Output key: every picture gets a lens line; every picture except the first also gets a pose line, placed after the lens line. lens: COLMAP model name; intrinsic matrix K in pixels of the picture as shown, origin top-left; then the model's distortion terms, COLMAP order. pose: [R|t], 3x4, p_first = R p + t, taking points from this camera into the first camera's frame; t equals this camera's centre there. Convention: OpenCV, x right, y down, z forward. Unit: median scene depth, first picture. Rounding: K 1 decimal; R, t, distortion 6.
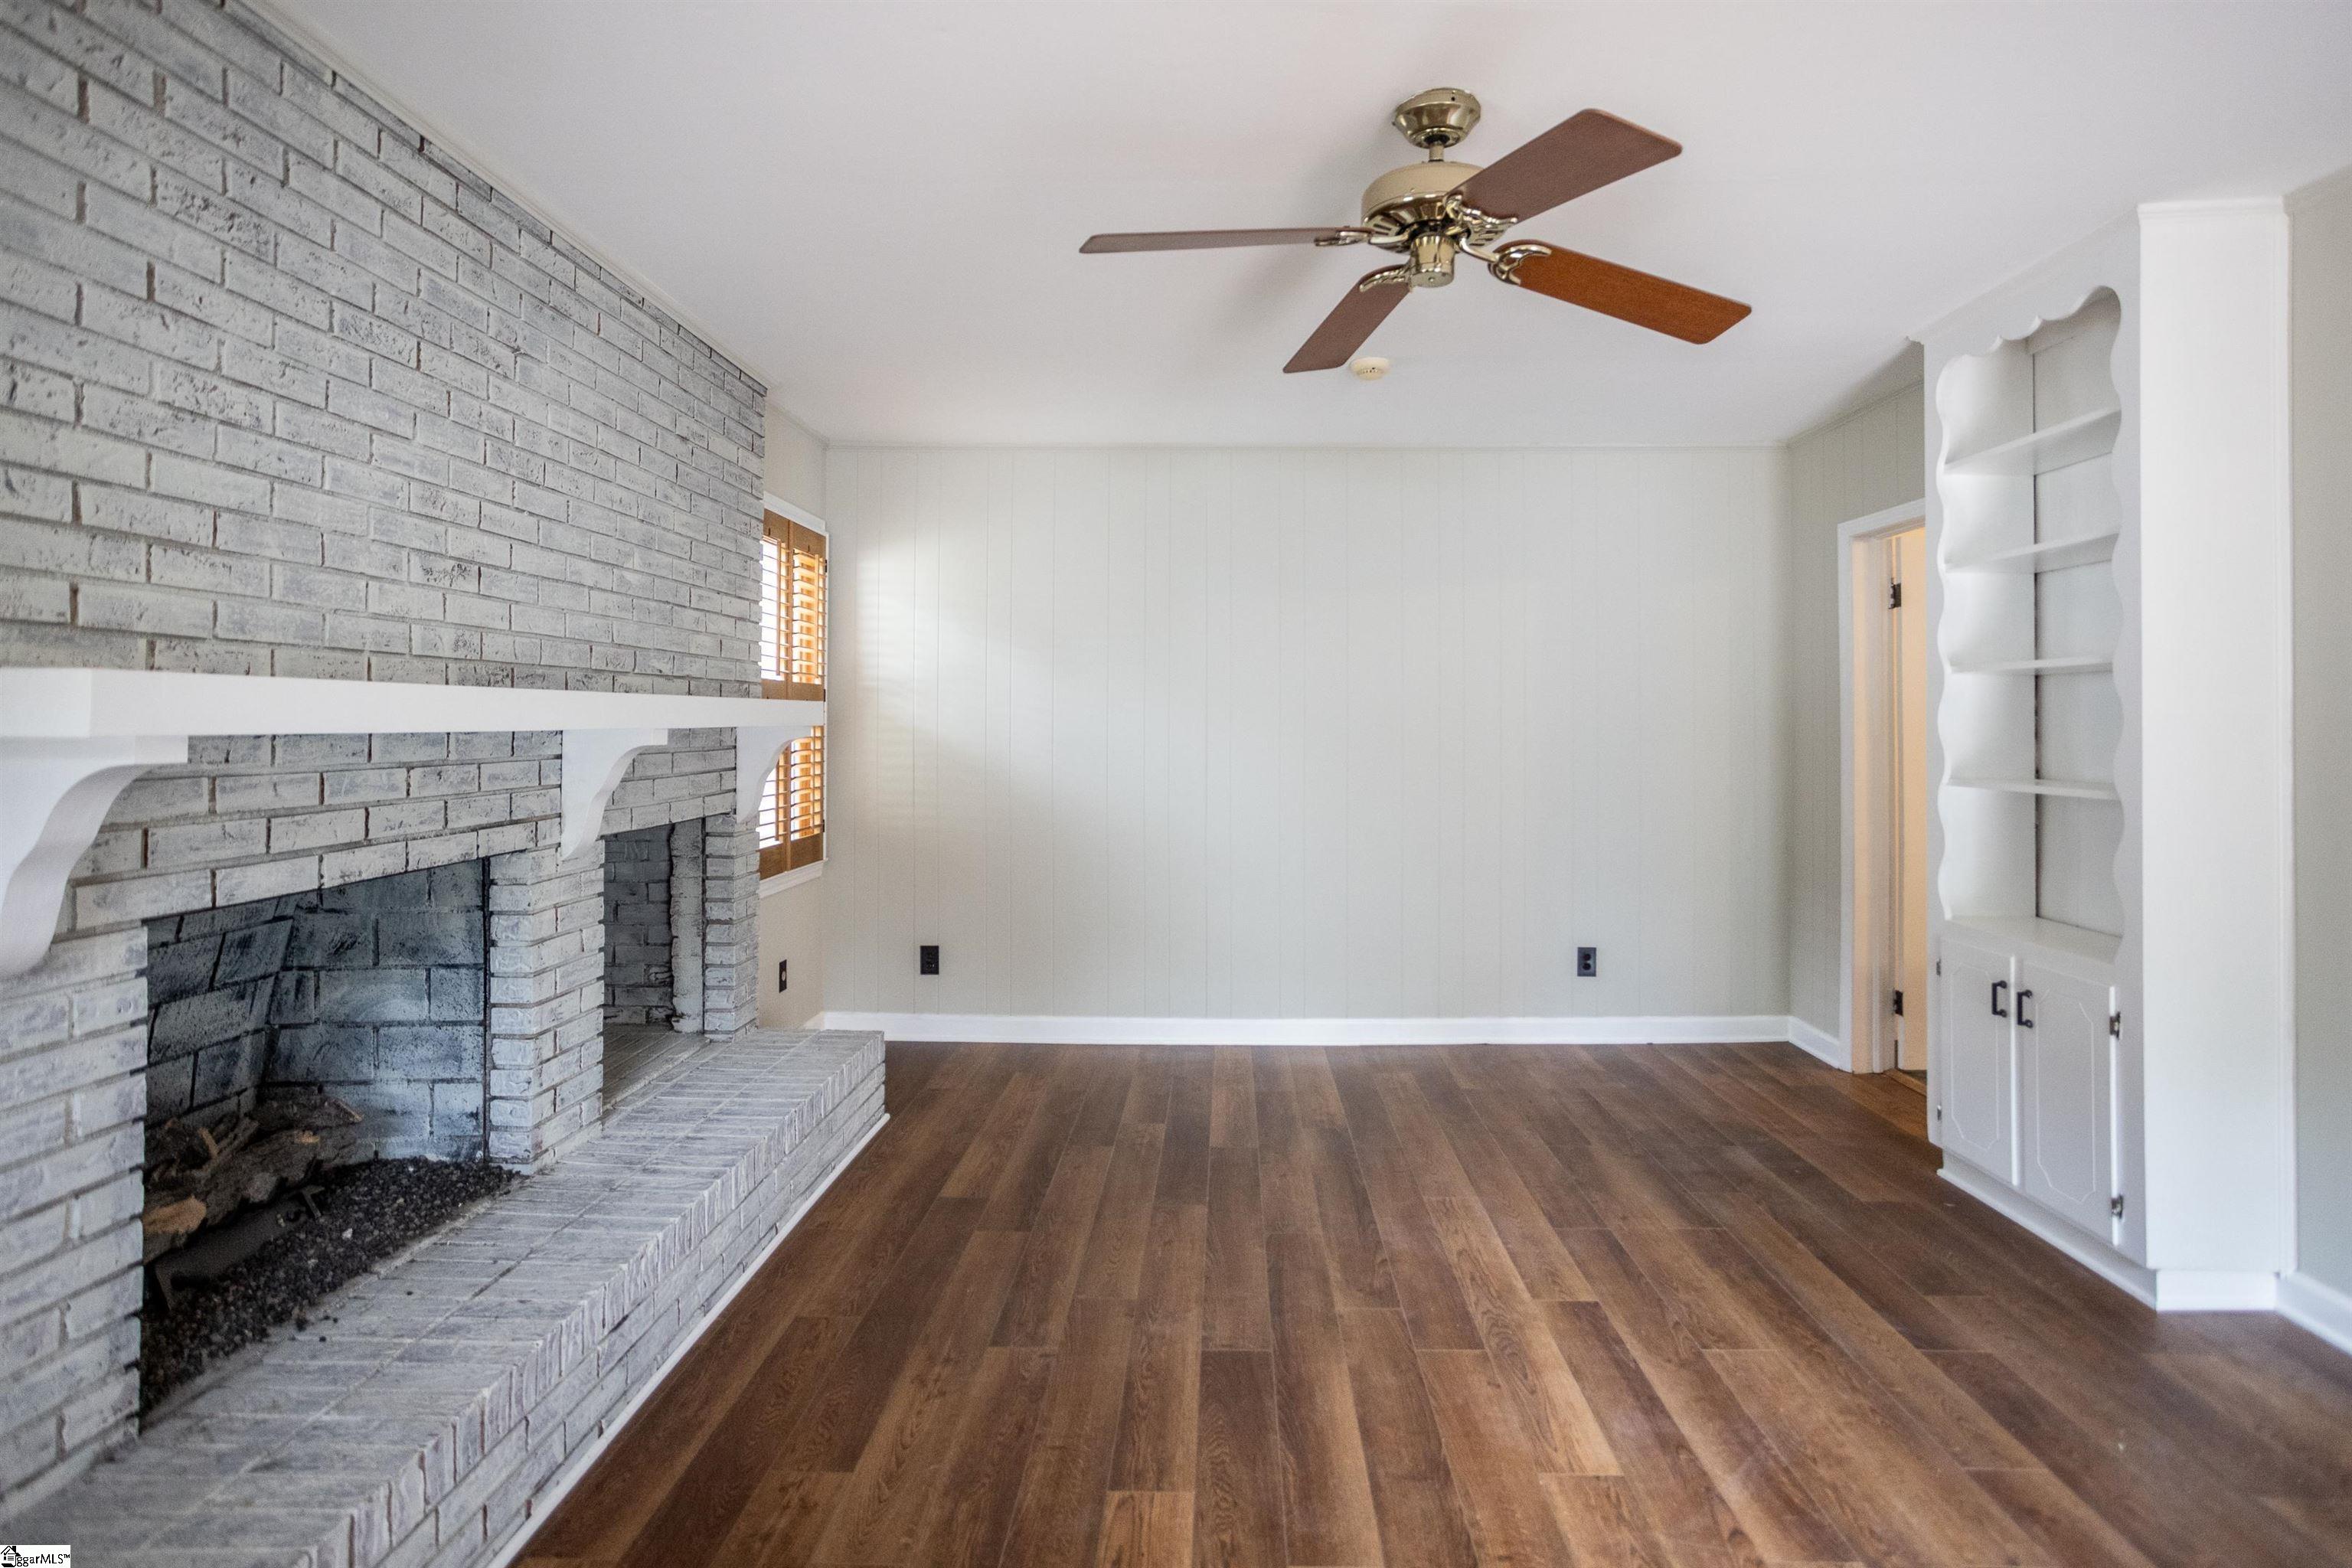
lens RADIAL K [[1174.4, 0, 1204.6], [0, 1174.4, 739.9], [0, 0, 1]] dist [-0.011839, 0.006177]
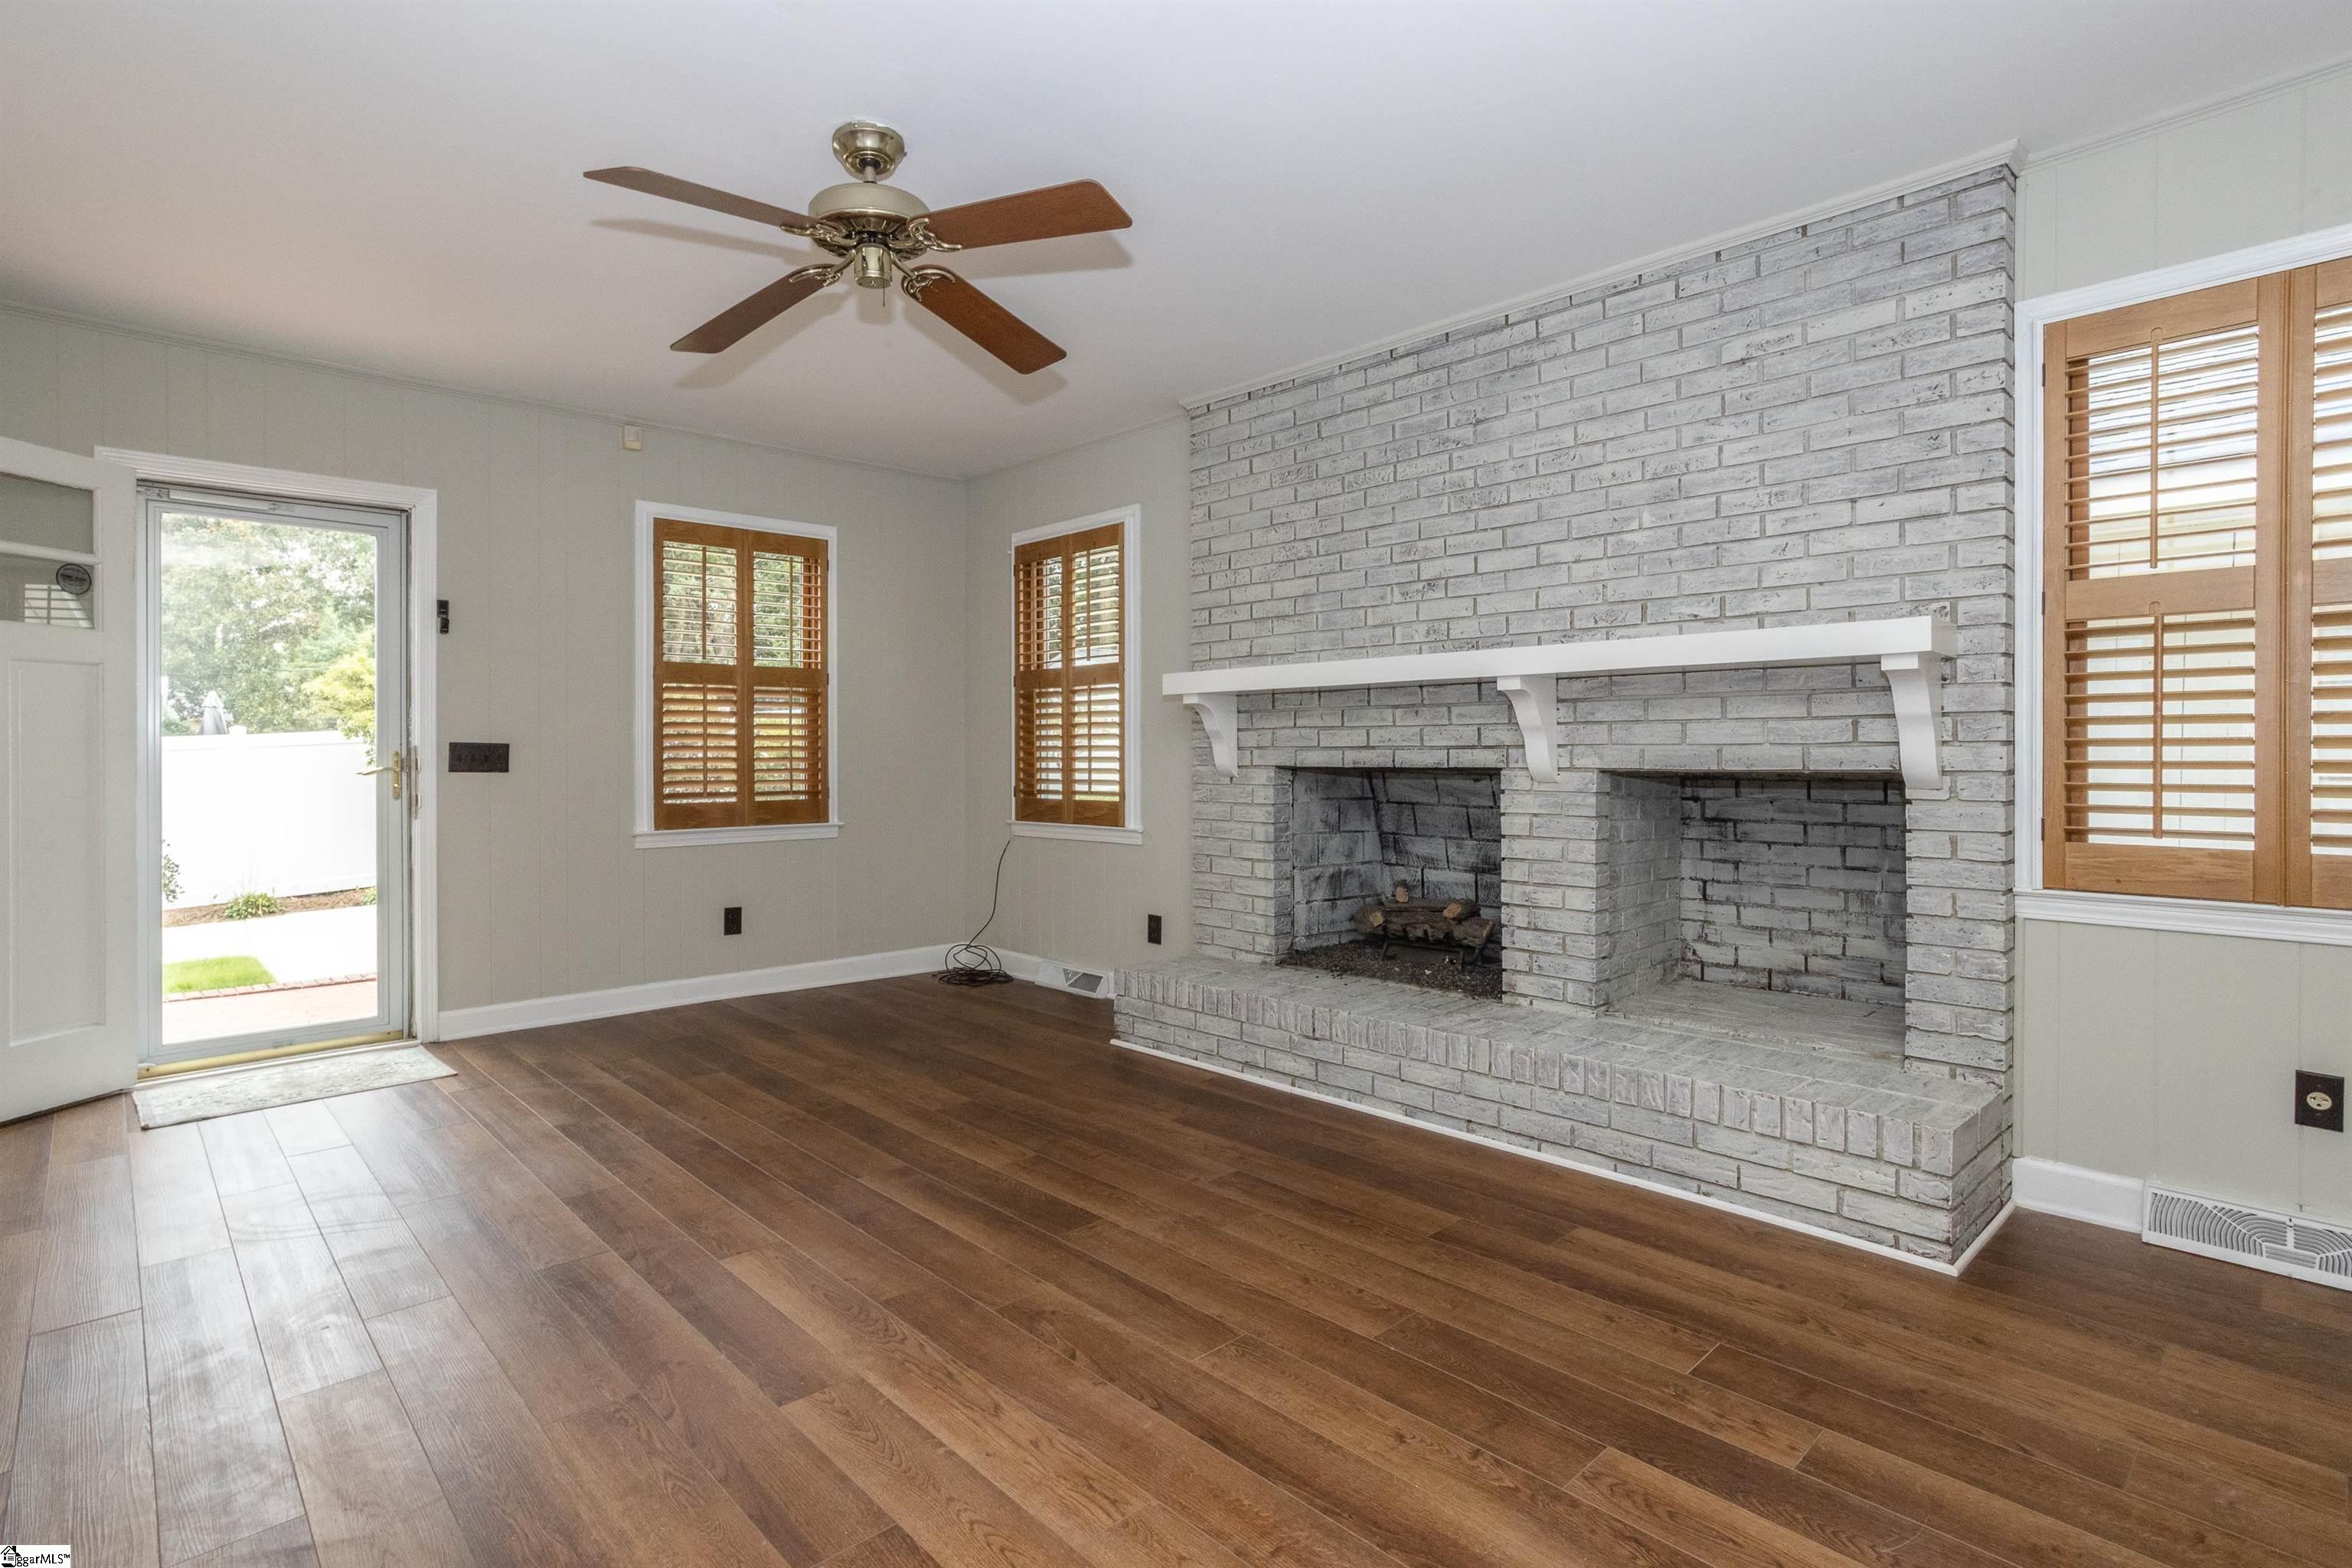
lens RADIAL K [[1174.4, 0, 1165.4], [0, 1174.4, 760.0], [0, 0, 1]] dist [-0.011839, 0.006177]
pose [[-0.719585, 0.005760, -0.694381, 0.750207], [-0.004959, 0.999897, 0.013433, 0.074970], [0.694387, 0.013109, -0.719482, 1.897615]]
